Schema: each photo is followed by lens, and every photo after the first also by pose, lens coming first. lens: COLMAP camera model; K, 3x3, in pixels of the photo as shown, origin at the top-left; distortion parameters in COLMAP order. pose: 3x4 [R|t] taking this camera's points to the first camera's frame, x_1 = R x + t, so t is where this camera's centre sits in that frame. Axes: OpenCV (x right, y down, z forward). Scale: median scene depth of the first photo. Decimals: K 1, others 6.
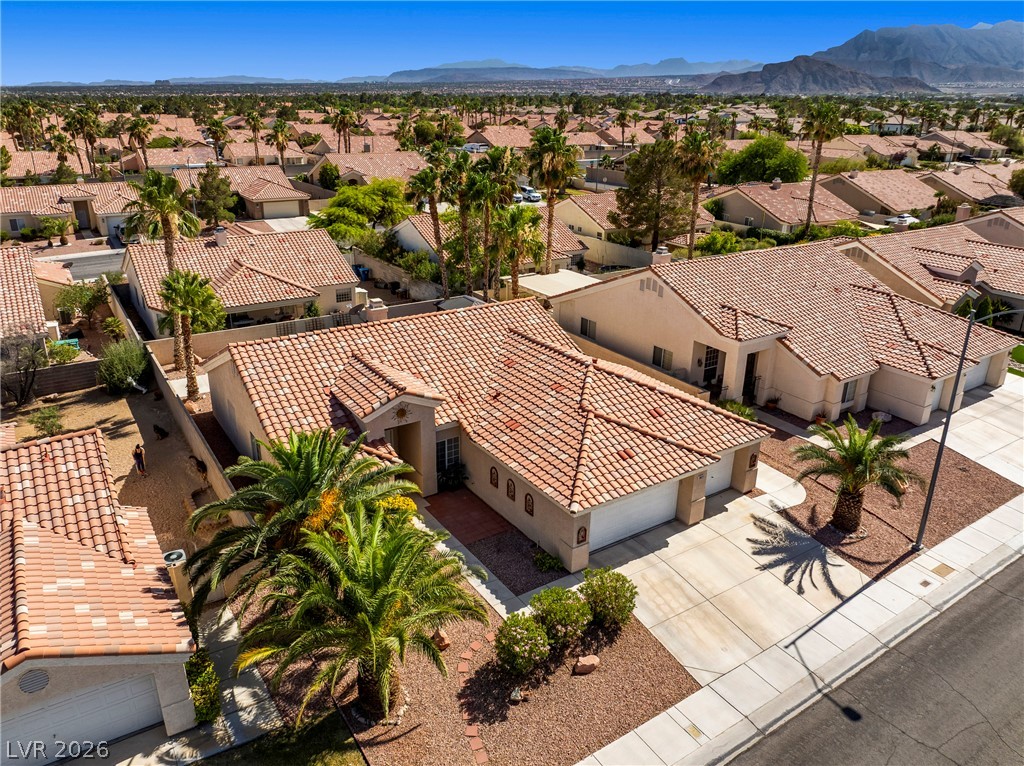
lens RADIAL K [[720.8, 0, 530.9], [0, 720.8, 385.1], [0, 0, 1]] dist [-0.056312, 0.030943]
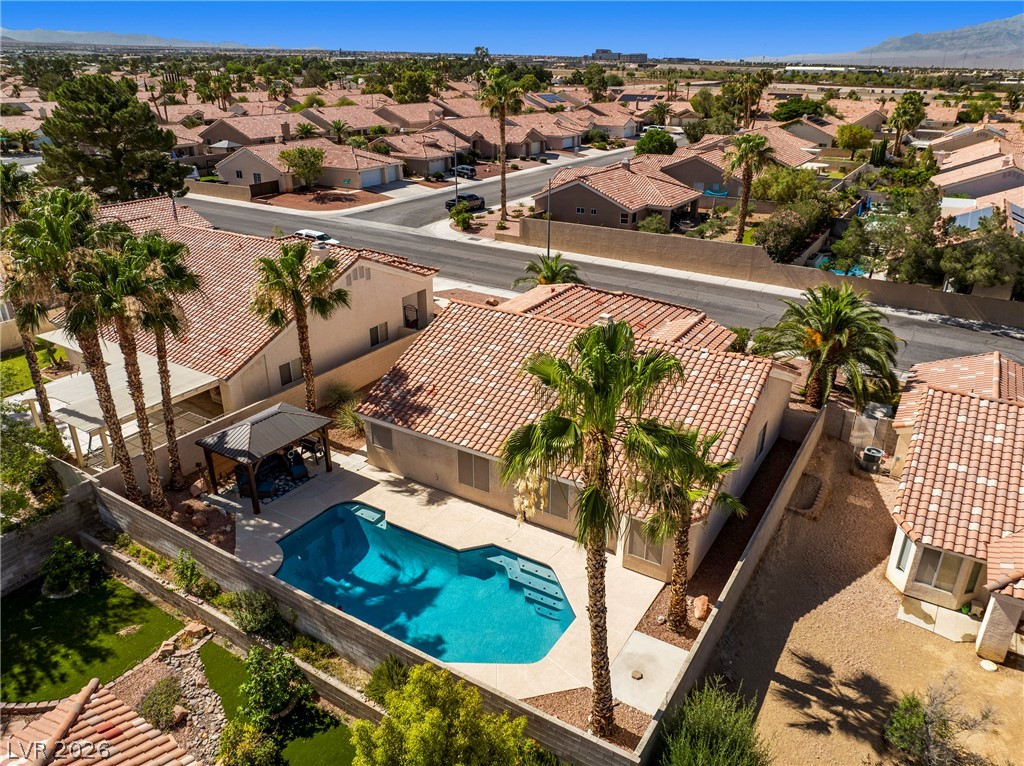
lens RADIAL K [[720.8, 0, 514.3], [0, 720.8, 372.5], [0, 0, 1]] dist [-0.056312, 0.030943]
pose [[-0.400726, -0.375603, 0.835668, -1.065904], [0.330643, 0.791351, 0.514236, -0.633277], [-0.854455, 0.482376, -0.192924, 1.453900]]
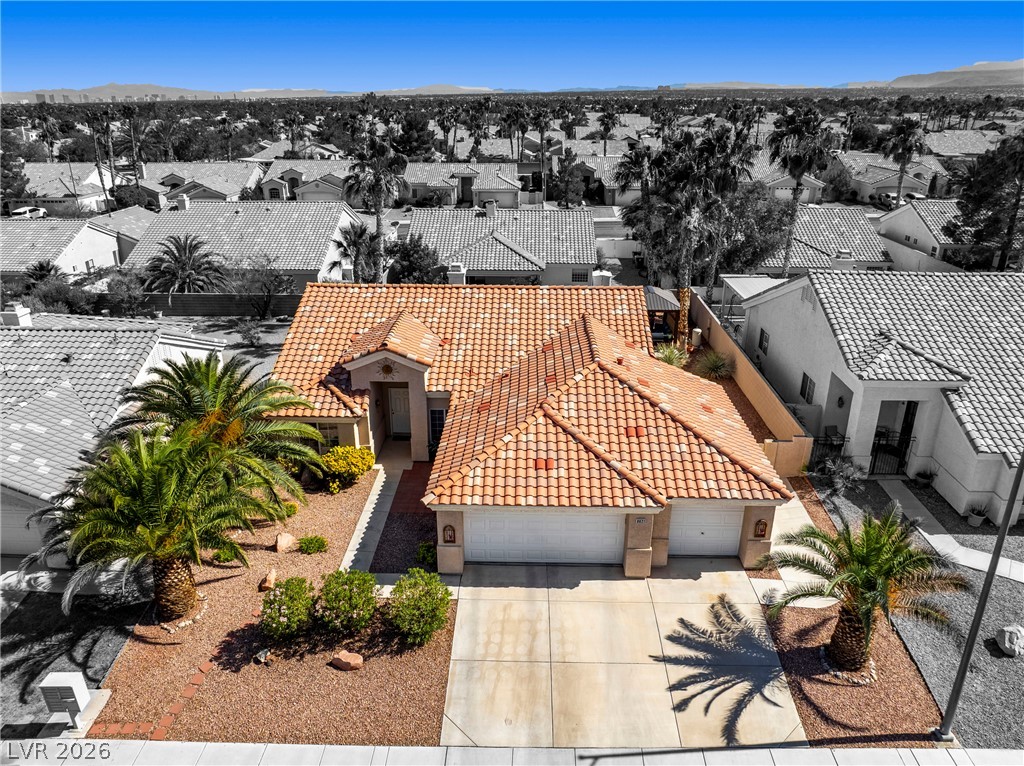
lens RADIAL K [[720.8, 0, 533.9], [0, 720.8, 387.5], [0, 0, 1]] dist [-0.056312, 0.030943]
pose [[0.820111, 0.200240, -0.536024, 0.491144], [-0.201164, 0.977867, 0.057518, -0.032580], [0.535678, 0.060658, 0.842241, 0.249239]]
